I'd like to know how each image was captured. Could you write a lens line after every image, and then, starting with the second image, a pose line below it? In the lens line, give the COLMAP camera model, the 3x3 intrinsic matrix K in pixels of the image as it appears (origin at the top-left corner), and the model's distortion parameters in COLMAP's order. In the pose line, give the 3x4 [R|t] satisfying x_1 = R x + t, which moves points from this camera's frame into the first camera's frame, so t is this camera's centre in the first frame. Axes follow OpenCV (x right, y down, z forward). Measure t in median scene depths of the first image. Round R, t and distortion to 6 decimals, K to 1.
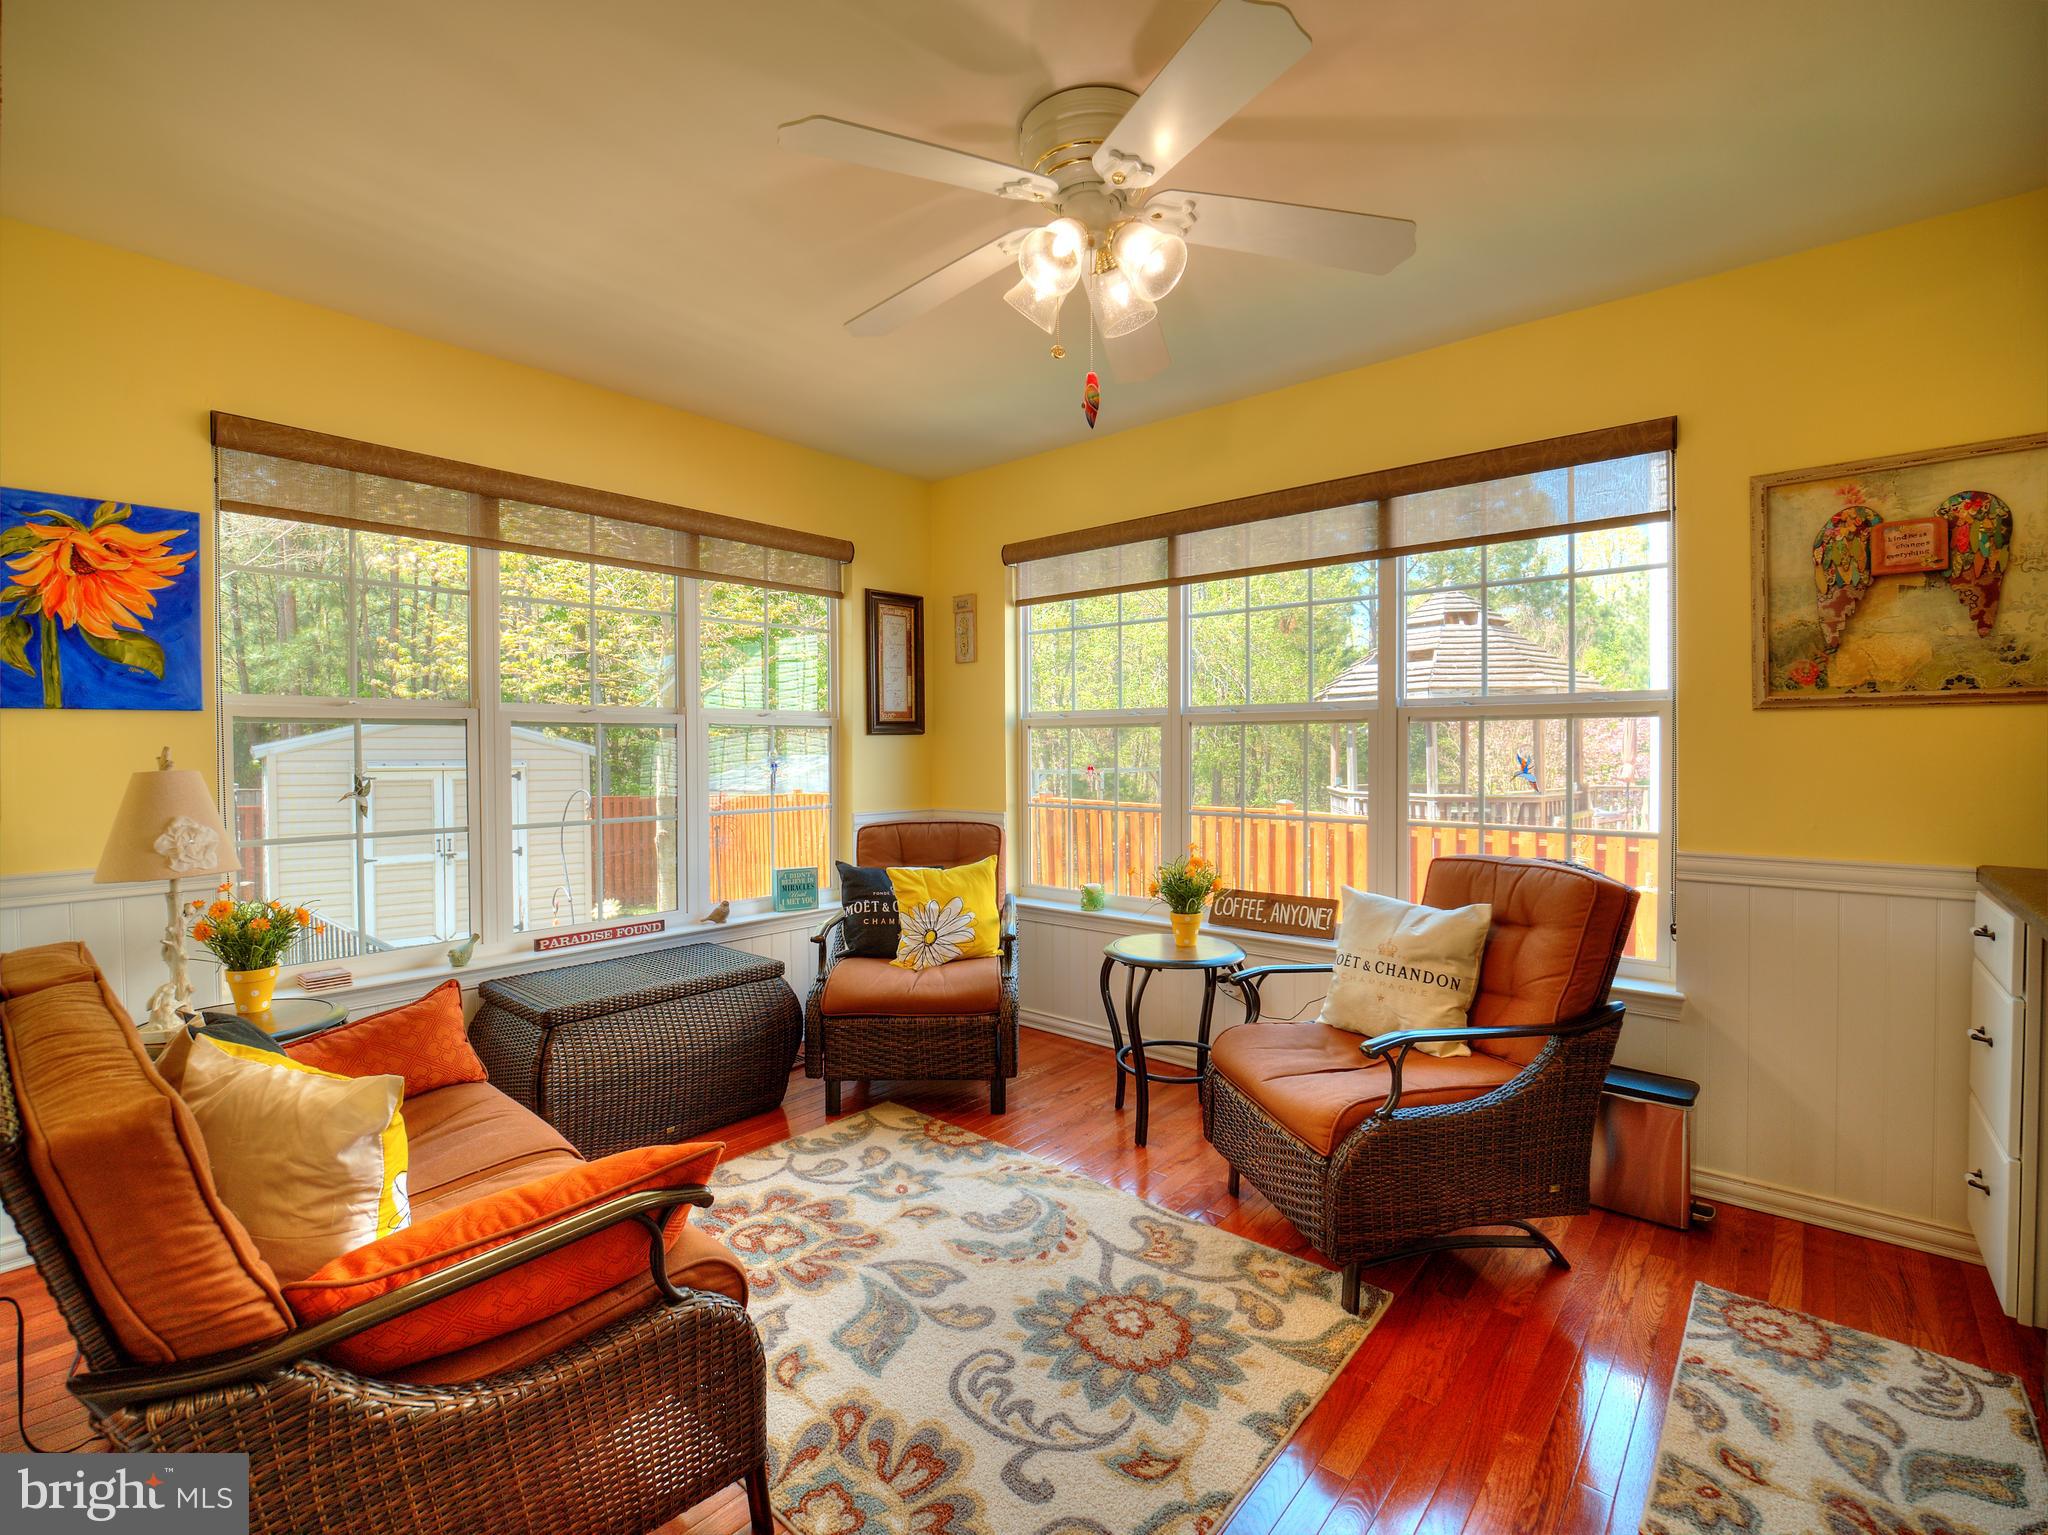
lens RADIAL K [[930.7, 0, 1026.6], [0, 930.7, 761.4], [0, 0, 1]] dist [-0.002067, -0.005673]
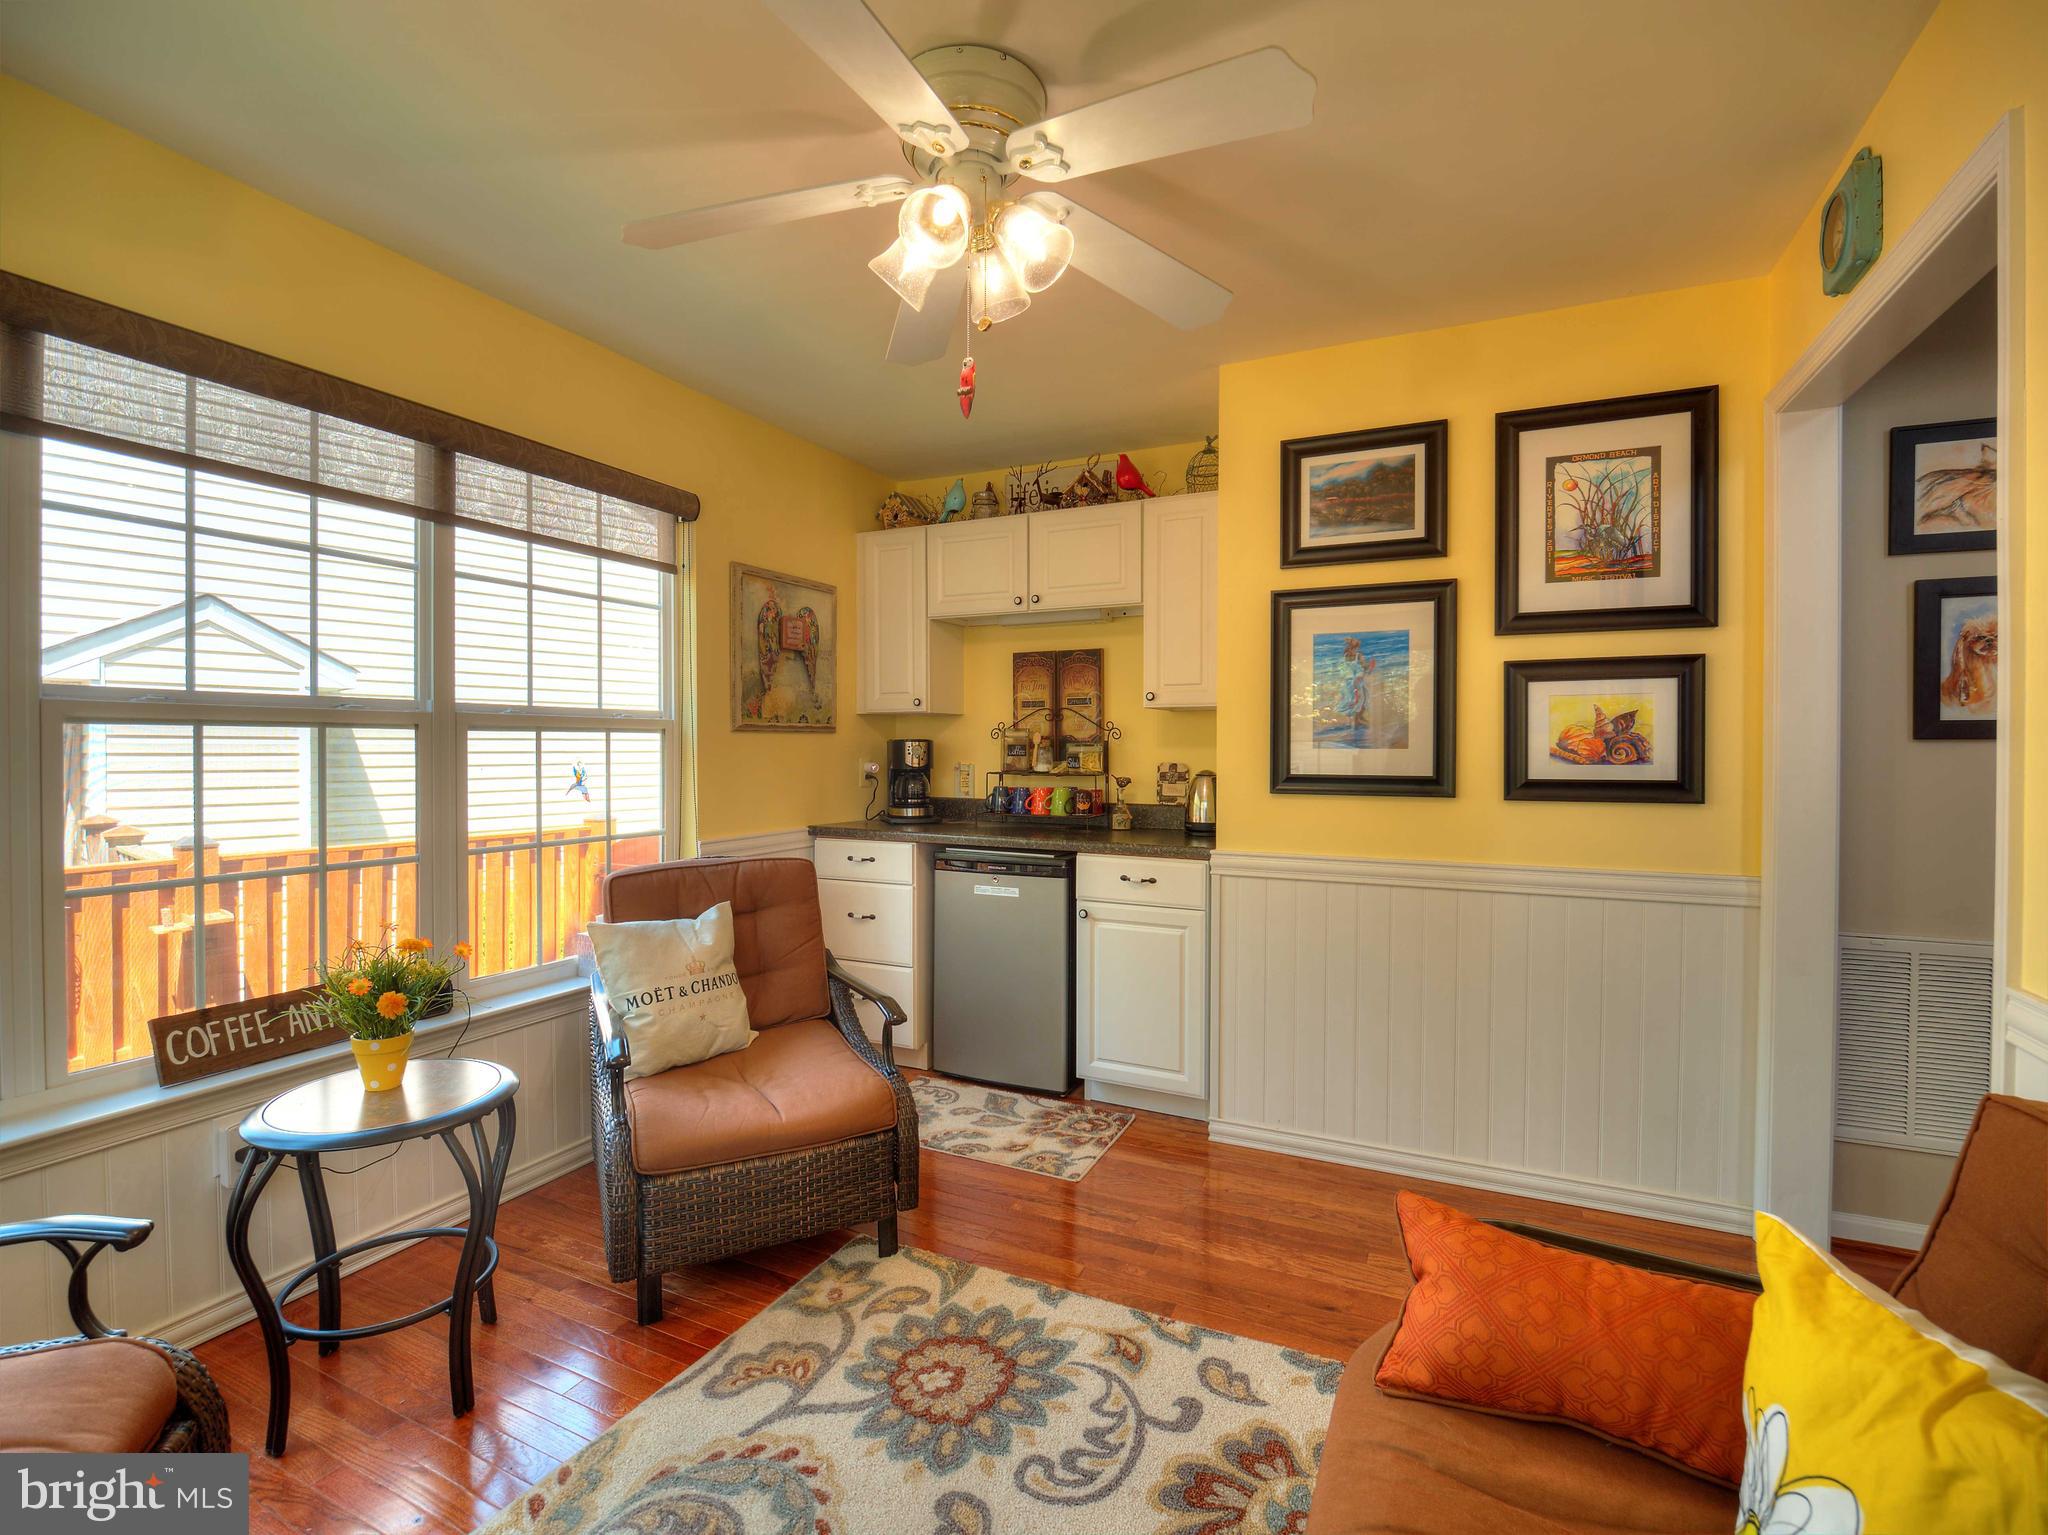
lens RADIAL K [[930.7, 0, 1026.6], [0, 930.7, 761.4], [0, 0, 1]] dist [-0.002067, -0.005673]
pose [[-0.261542, -0.010646, 0.965133, -0.815435], [0.015848, 0.999757, 0.015323, -0.029861], [-0.965062, 0.019303, -0.261310, 1.158271]]
